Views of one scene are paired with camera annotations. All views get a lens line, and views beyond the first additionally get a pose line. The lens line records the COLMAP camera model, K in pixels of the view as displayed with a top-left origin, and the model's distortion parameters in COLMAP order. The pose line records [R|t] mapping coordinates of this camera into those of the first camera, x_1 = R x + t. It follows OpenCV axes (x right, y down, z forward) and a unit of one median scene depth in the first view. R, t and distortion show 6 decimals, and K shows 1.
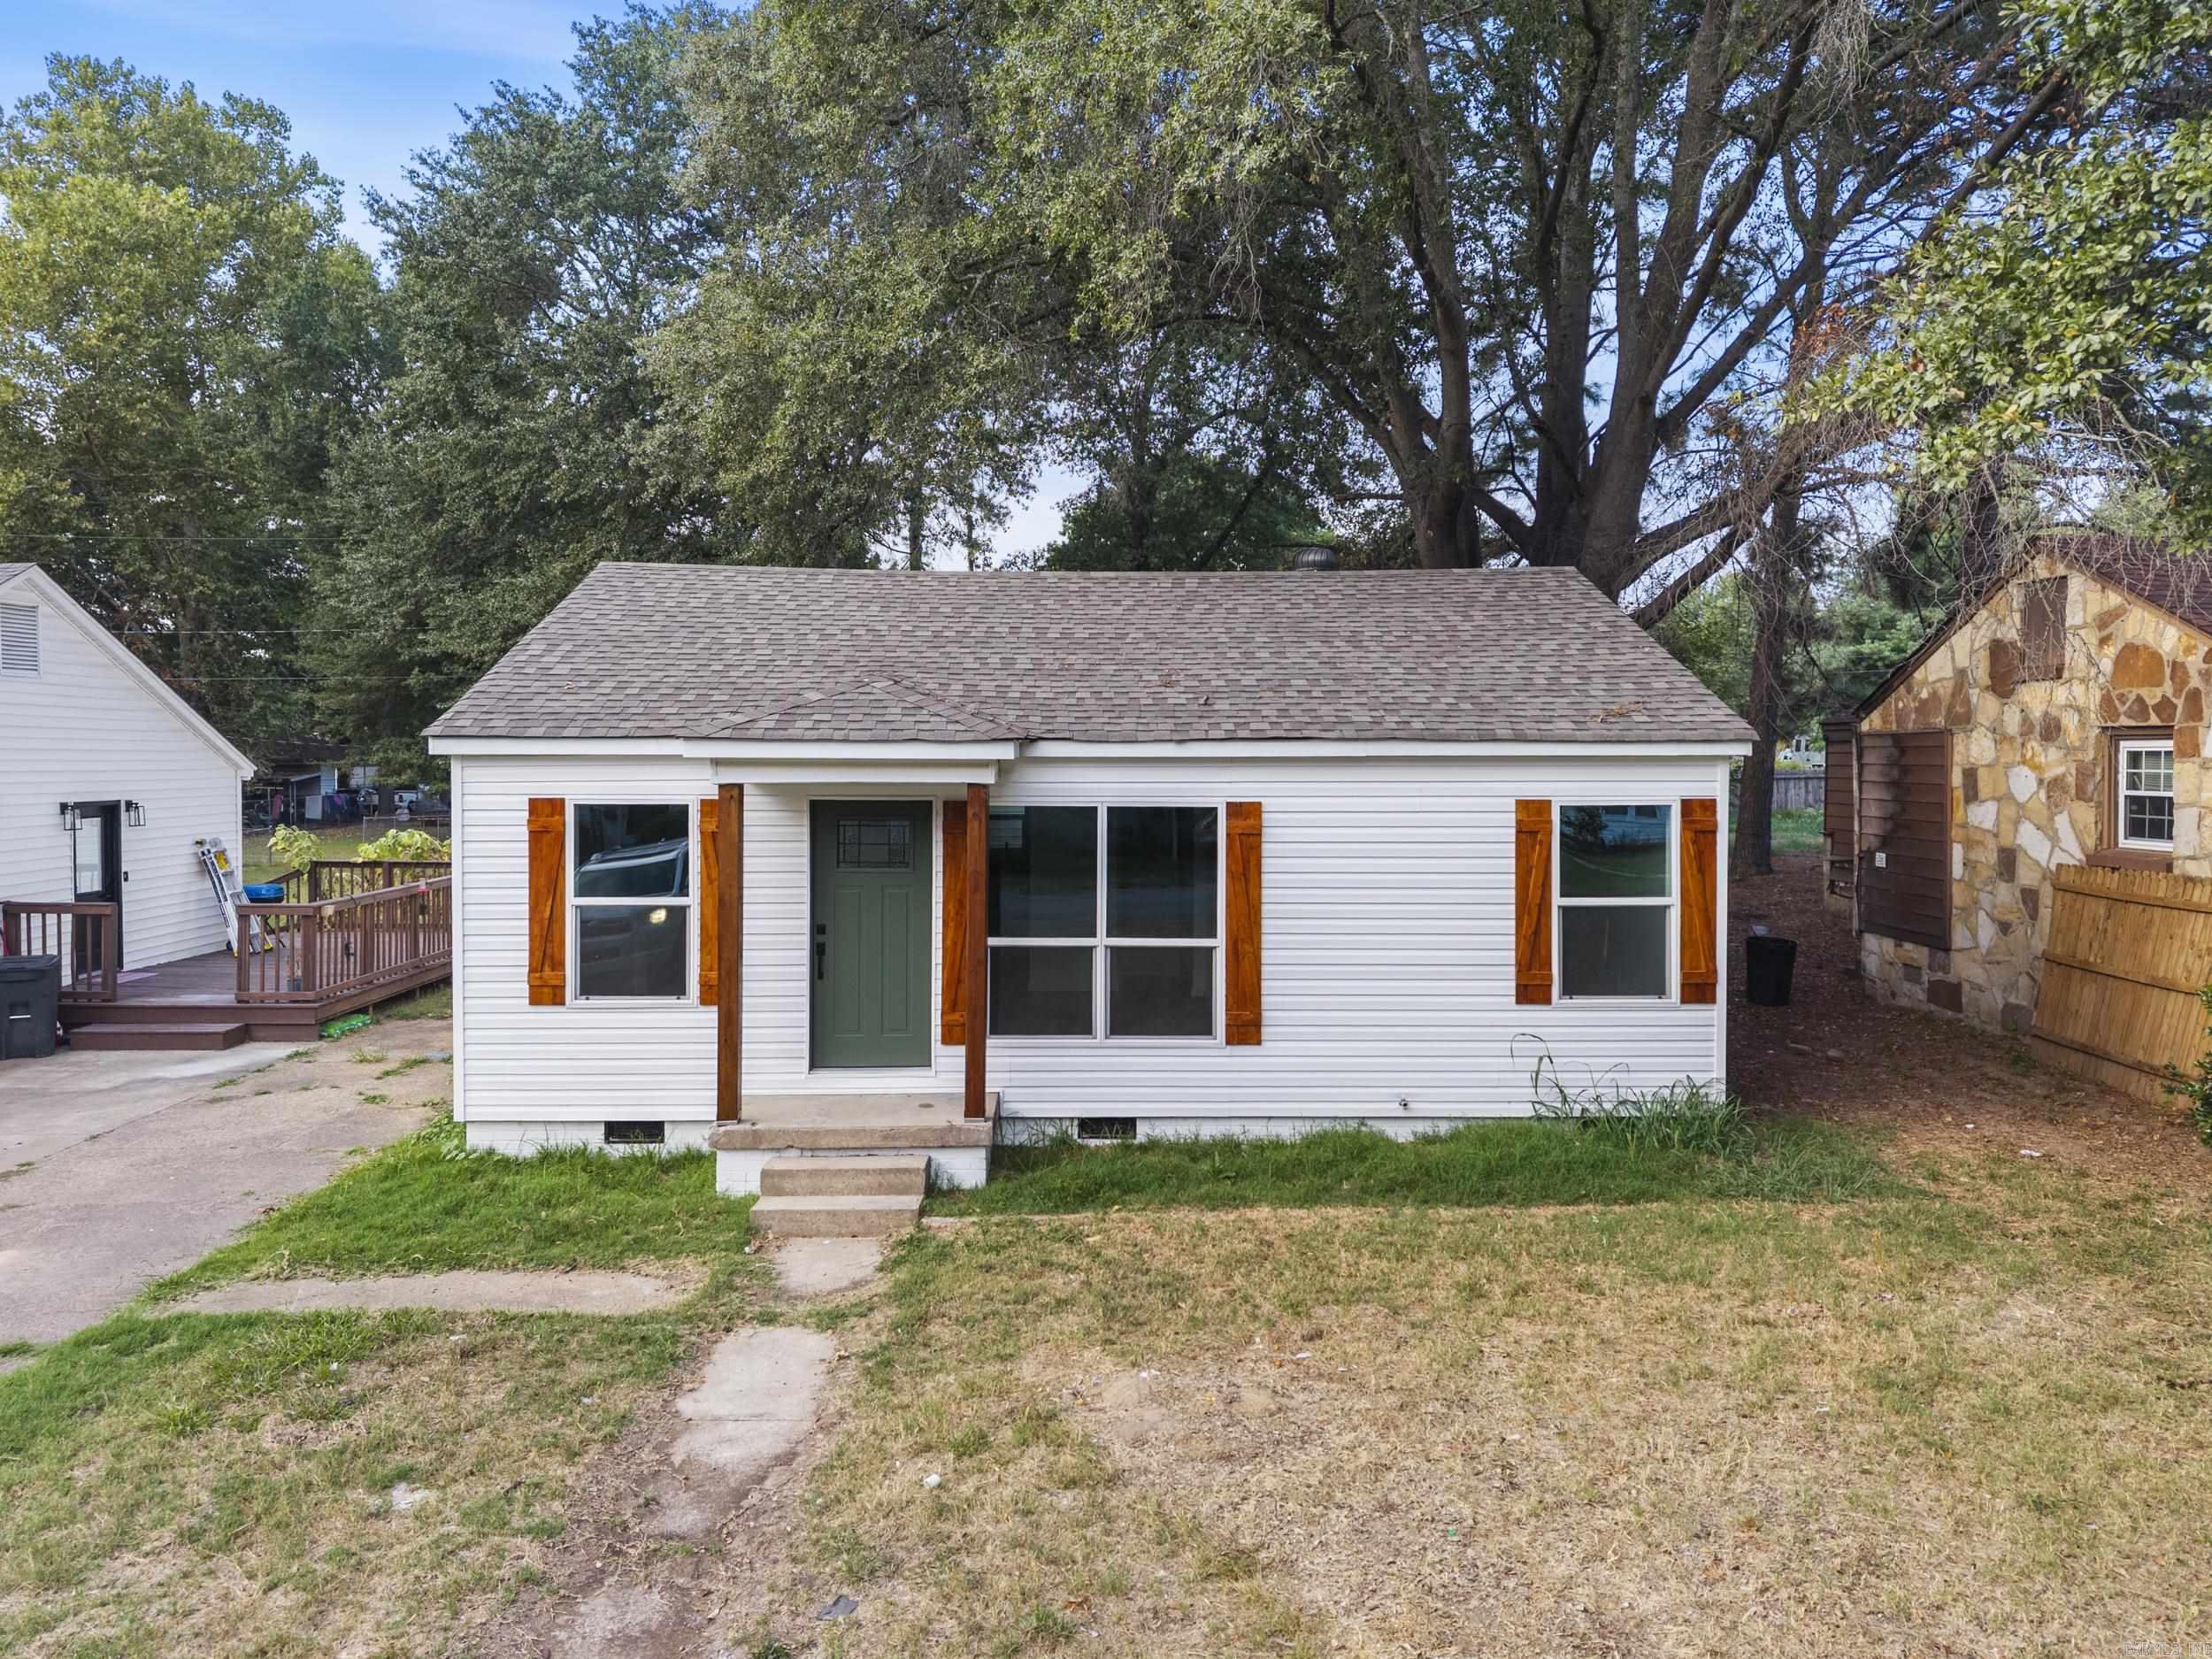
lens RADIAL K [[1484.8, 0, 1110.8], [0, 1484.8, 813.0], [0, 0, 1]] dist [0.030749, -0.035181]
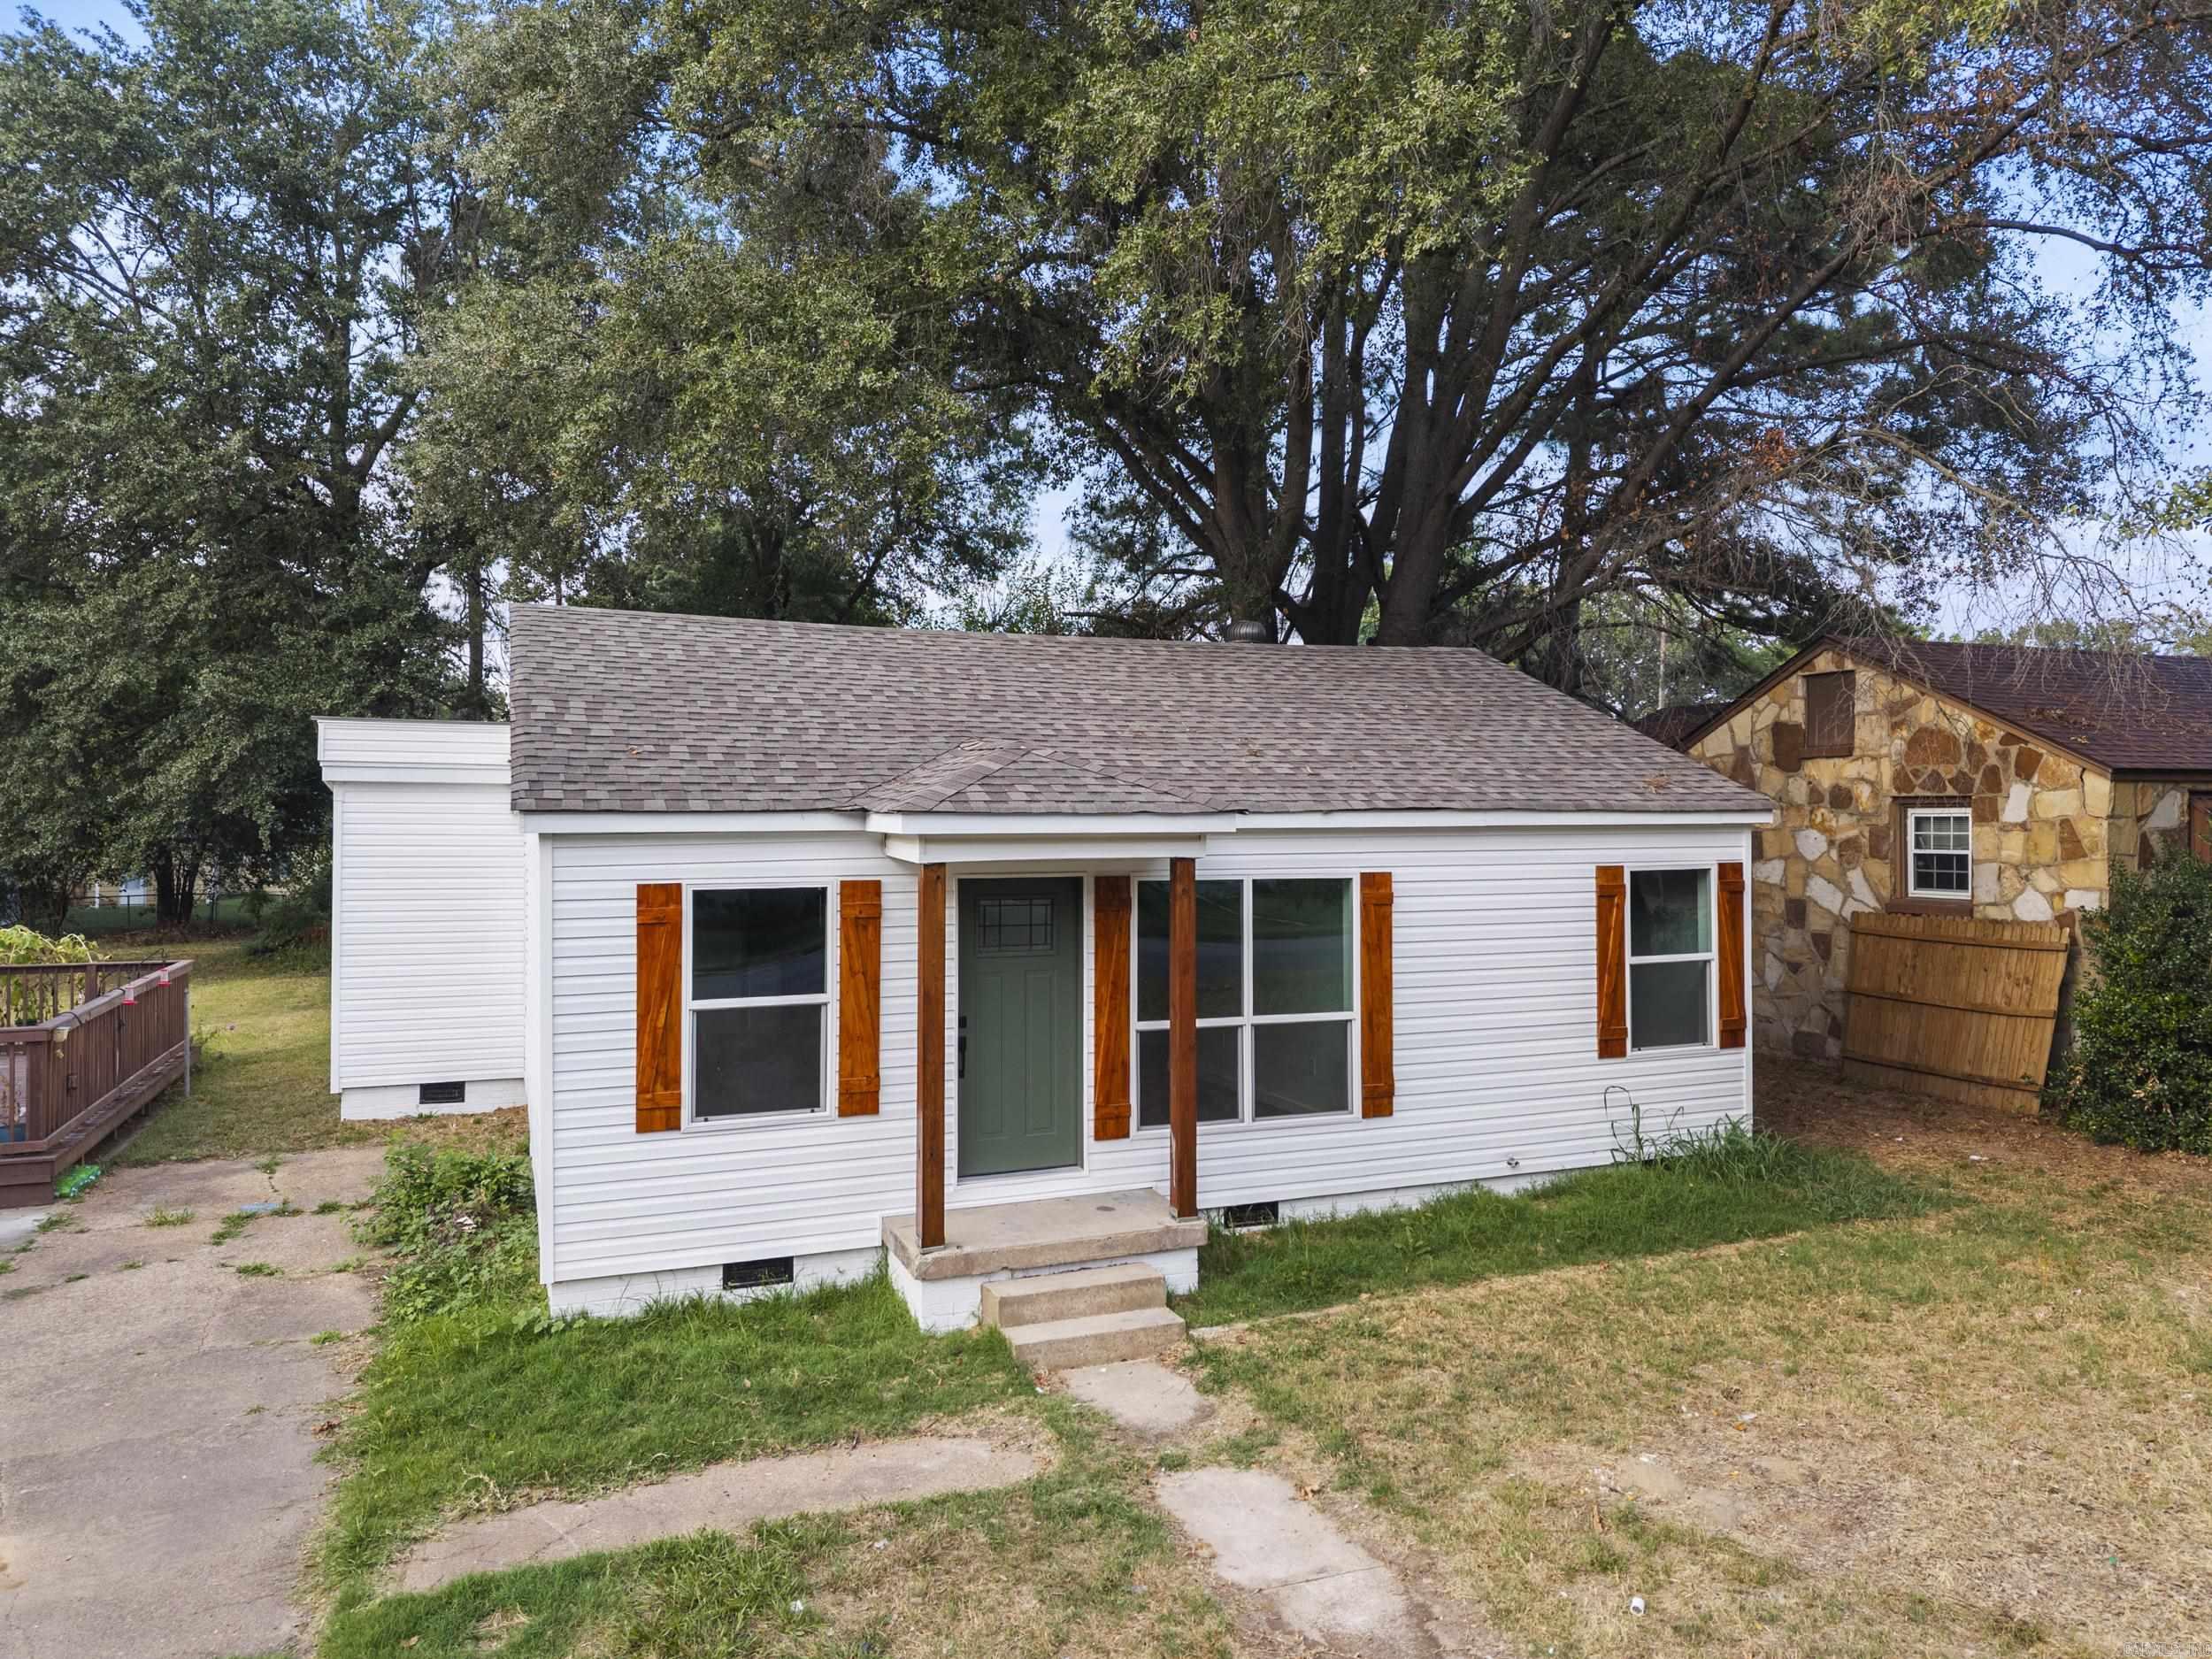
lens RADIAL K [[1482.3, 0, 1106.0], [0, 1482.3, 829.5], [0, 0, 1]] dist [0.008260, 0.000558]
pose [[0.937690, -0.008365, 0.347373, -0.426892], [0.019766, 0.999375, -0.029291, -0.010807], [-0.346911, 0.034332, 0.937270, 0.125772]]
